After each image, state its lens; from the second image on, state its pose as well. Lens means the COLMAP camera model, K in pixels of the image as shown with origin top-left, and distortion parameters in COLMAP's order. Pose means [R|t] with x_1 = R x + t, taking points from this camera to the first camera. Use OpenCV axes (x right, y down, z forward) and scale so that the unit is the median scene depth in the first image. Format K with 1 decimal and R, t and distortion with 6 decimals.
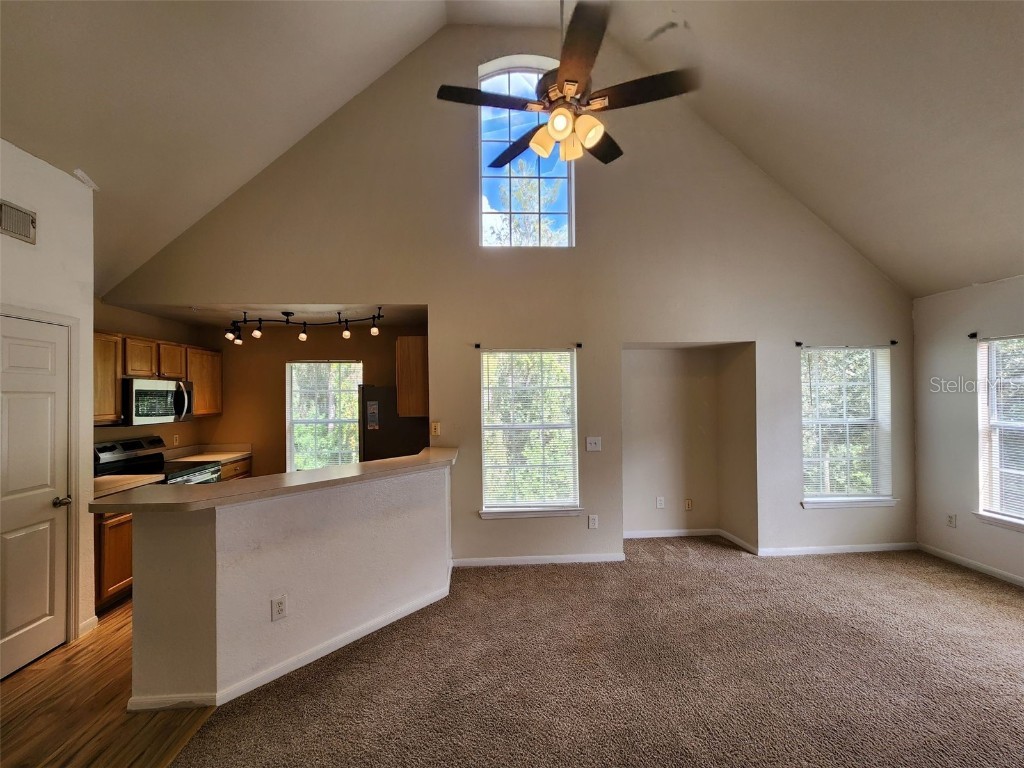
lens RADIAL K [[417.4, 0, 503.4], [0, 417.4, 392.3], [0, 0, 1]] dist [-0.000251, 0.000651]
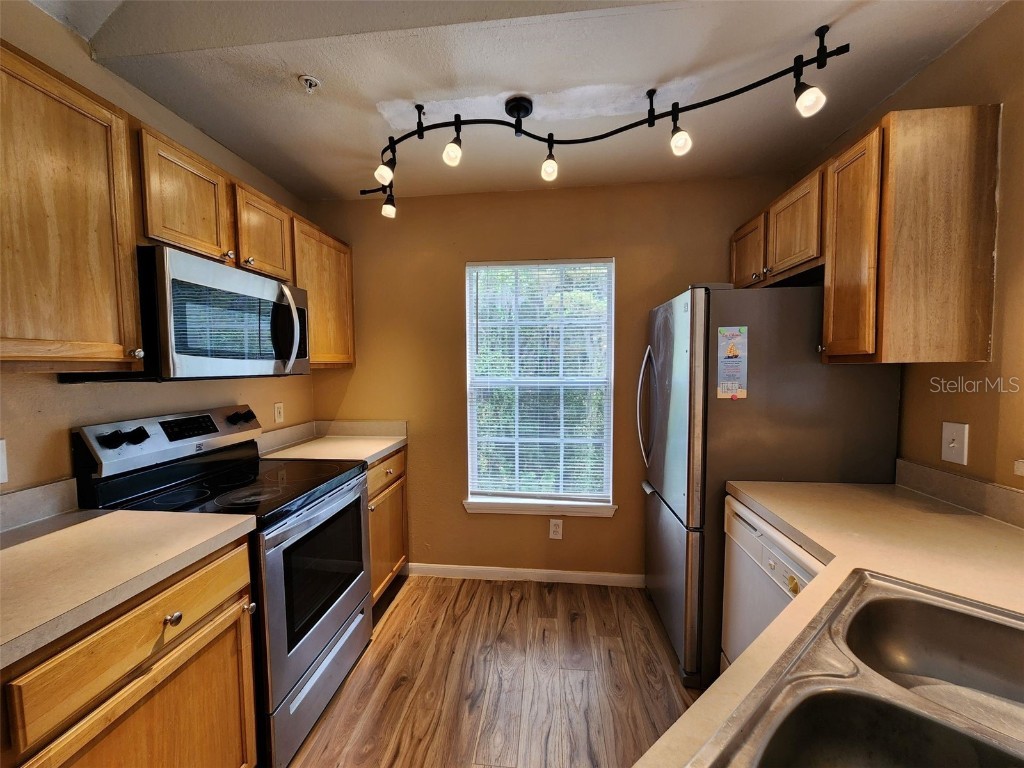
lens RADIAL K [[417.4, 0, 503.4], [0, 417.4, 392.3], [0, 0, 1]] dist [-0.000251, 0.000651]
pose [[0.985862, 0.013937, -0.166977, -0.479756], [-0.001643, 0.997291, 0.073542, 0.057000], [0.167549, -0.072228, 0.983214, 0.610094]]
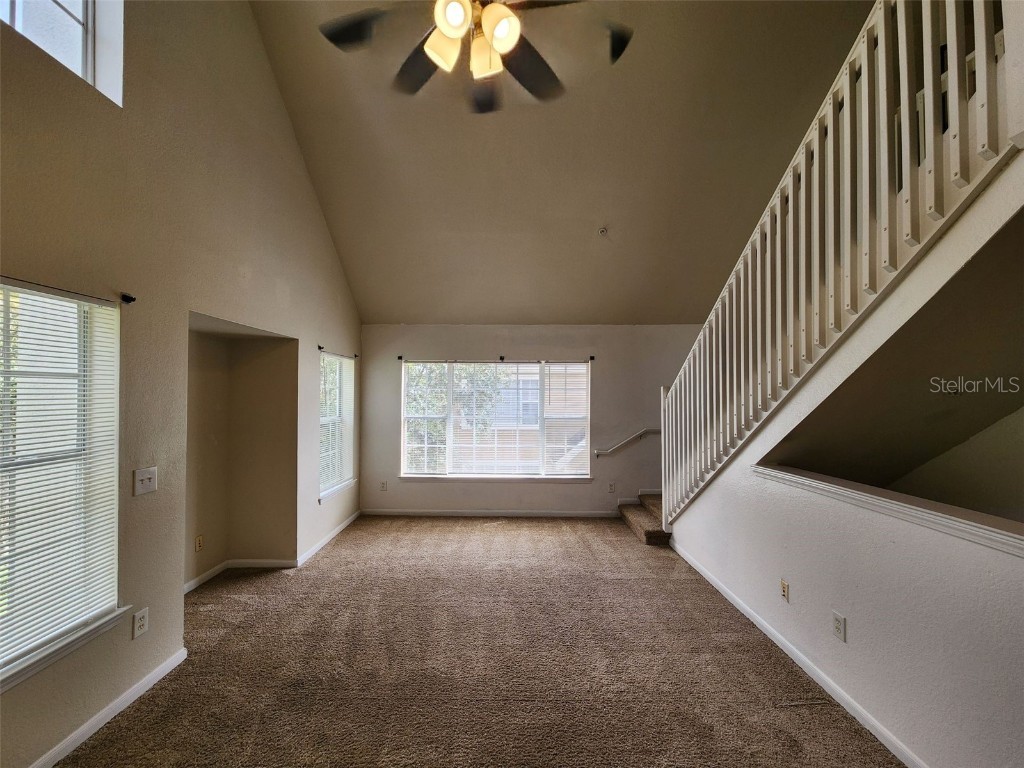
lens RADIAL K [[417.4, 0, 503.4], [0, 417.4, 392.3], [0, 0, 1]] dist [-0.000251, 0.000651]
pose [[0.070741, 0.019006, 0.997314, -0.299203], [-0.015544, 0.999718, -0.017949, 0.007838], [-0.997374, -0.014232, 0.071017, 0.471646]]
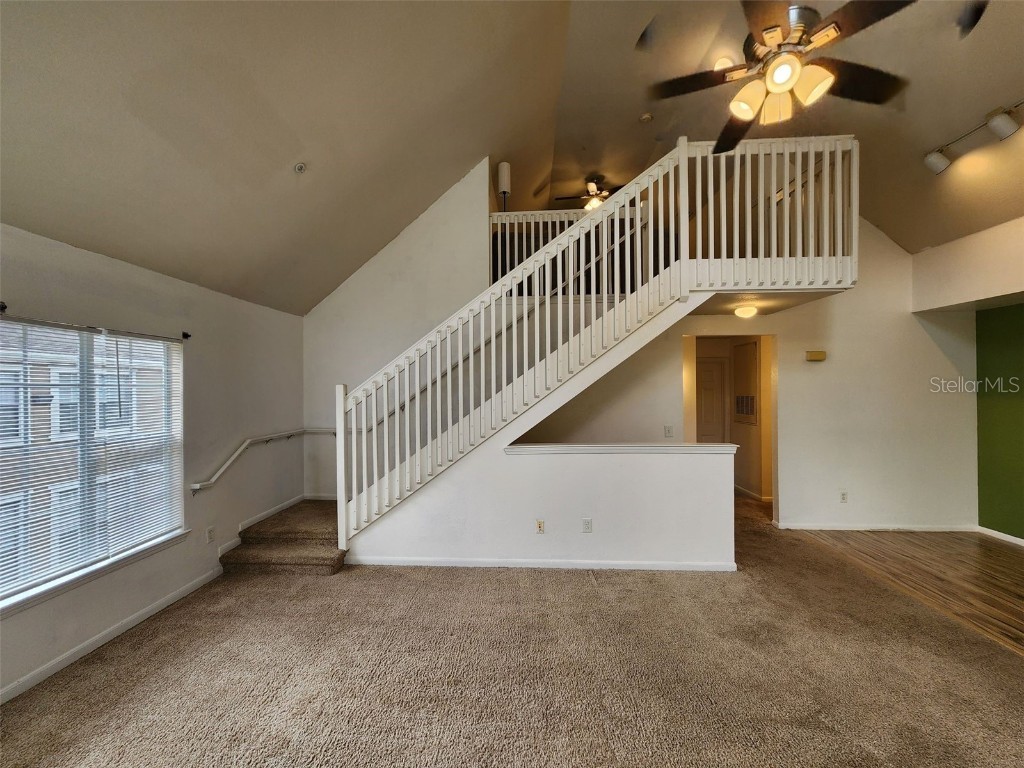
lens RADIAL K [[417.4, 0, 503.4], [0, 417.4, 392.3], [0, 0, 1]] dist [-0.000251, 0.000651]
pose [[-0.993485, 0.018124, 0.112509, 0.341514], [0.017186, 0.999809, -0.009300, 0.001106], [-0.112656, -0.007306, -0.993607, 1.022380]]
